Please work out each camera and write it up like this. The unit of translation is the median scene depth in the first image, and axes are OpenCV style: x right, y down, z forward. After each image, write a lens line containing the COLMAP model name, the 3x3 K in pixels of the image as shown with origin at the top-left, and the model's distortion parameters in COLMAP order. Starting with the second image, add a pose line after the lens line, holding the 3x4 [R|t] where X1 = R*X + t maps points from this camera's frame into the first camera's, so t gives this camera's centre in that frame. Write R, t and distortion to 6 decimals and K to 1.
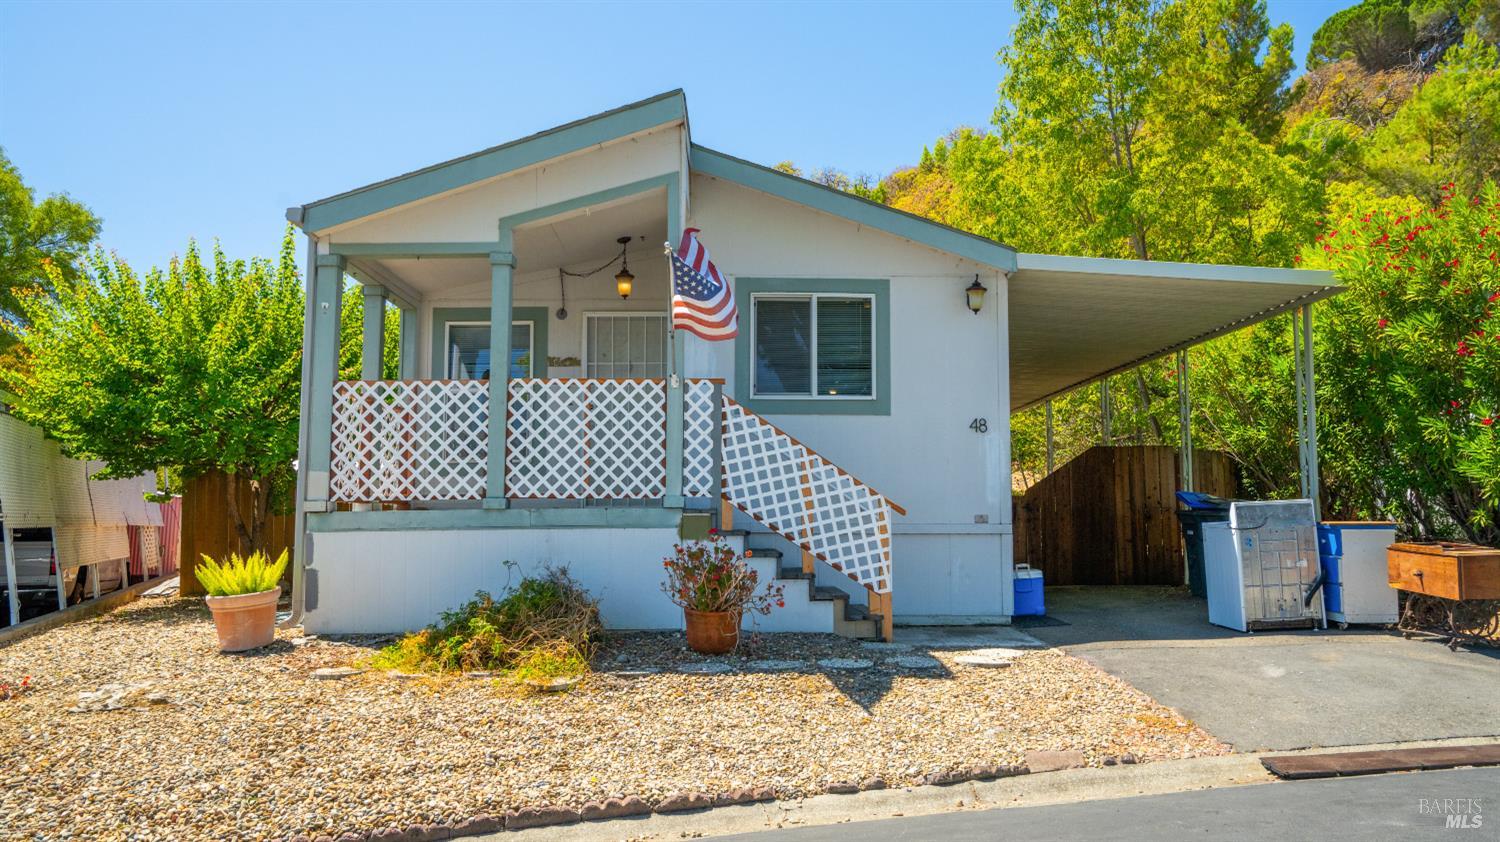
lens RADIAL K [[1077.4, 0, 736.2], [0, 1077.4, 422.0], [0, 0, 1]] dist [0.007398, 0.018298]
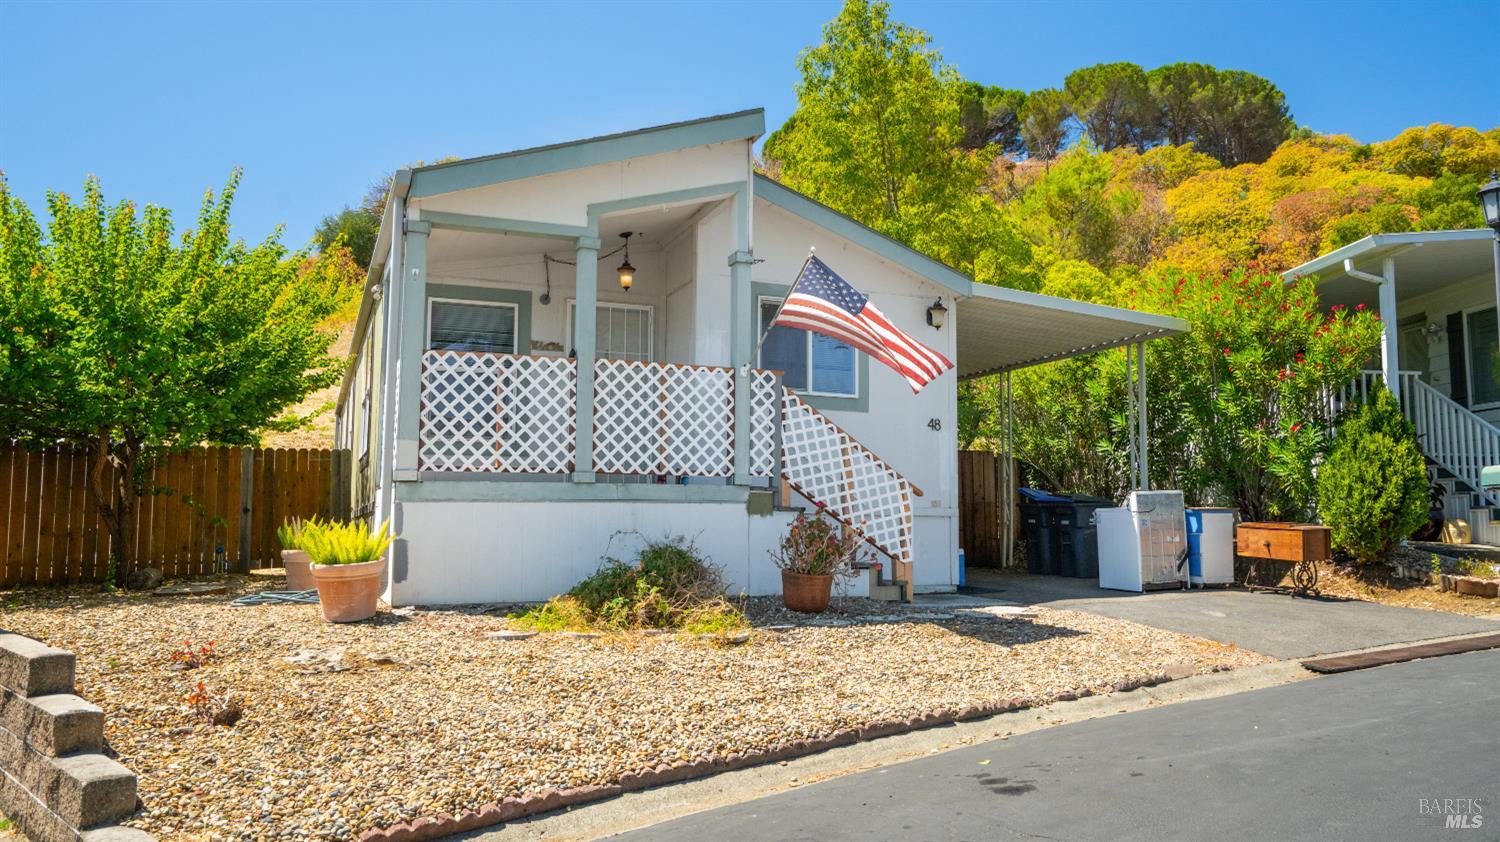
lens RADIAL K [[1077.4, 0, 746.5], [0, 1077.4, 426.6], [0, 0, 1]] dist [0.007398, 0.018298]
pose [[0.928440, 0.042314, 0.369064, -0.461080], [-0.040120, 0.999102, -0.013622, 0.034278], [-0.369309, -0.002159, 0.929304, -0.025082]]
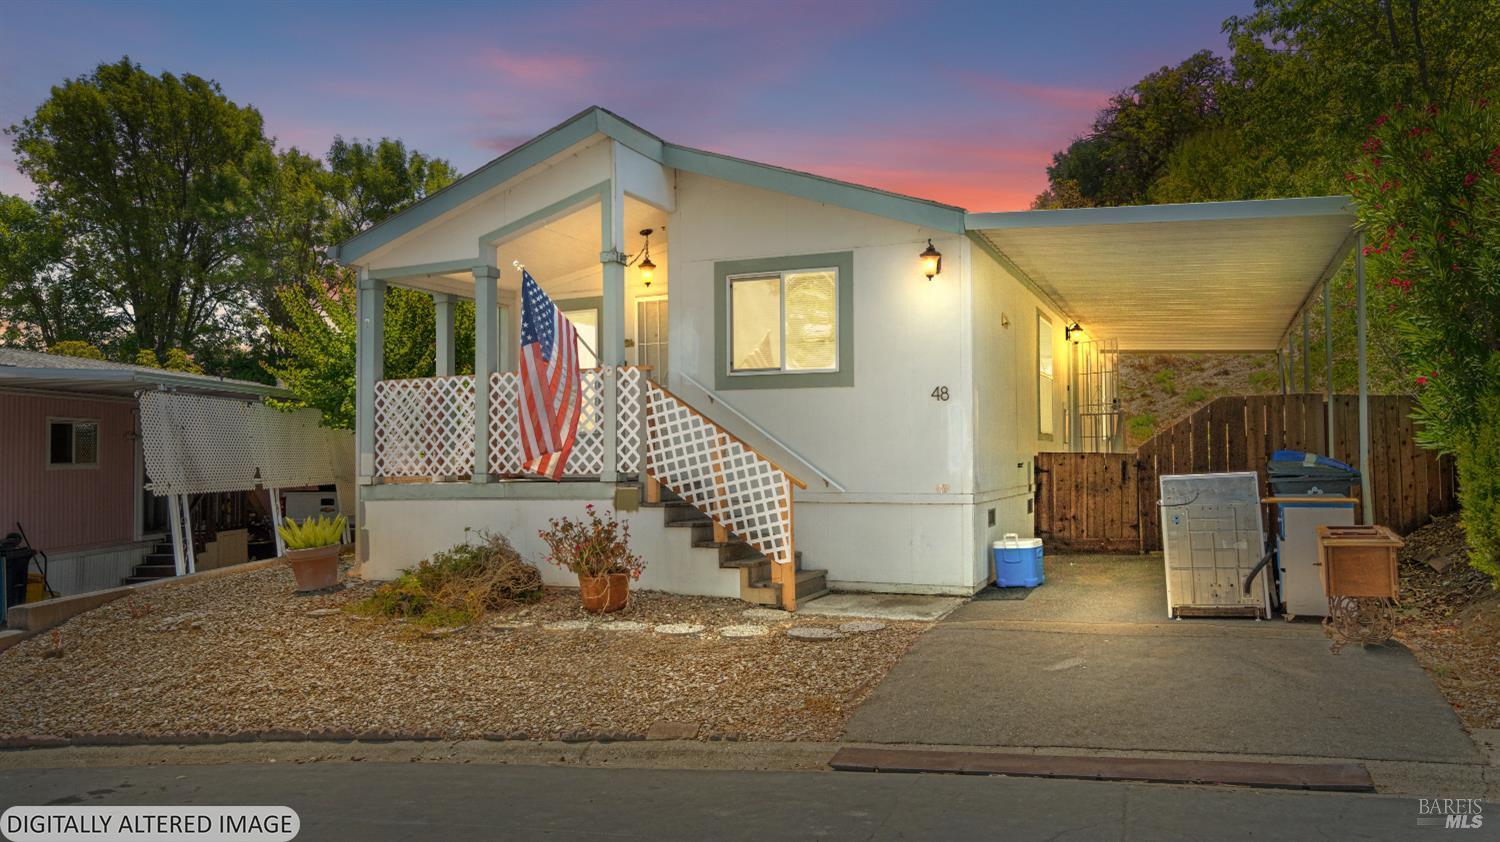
lens RADIAL K [[1077.4, 0, 721.4], [0, 1077.4, 431.3], [0, 0, 1]] dist [0.007398, 0.018298]
pose [[0.903950, -0.017794, -0.427269, 0.531012], [0.048975, 0.996868, 0.062097, -0.038073], [0.424825, -0.077058, 0.901990, 0.032397]]
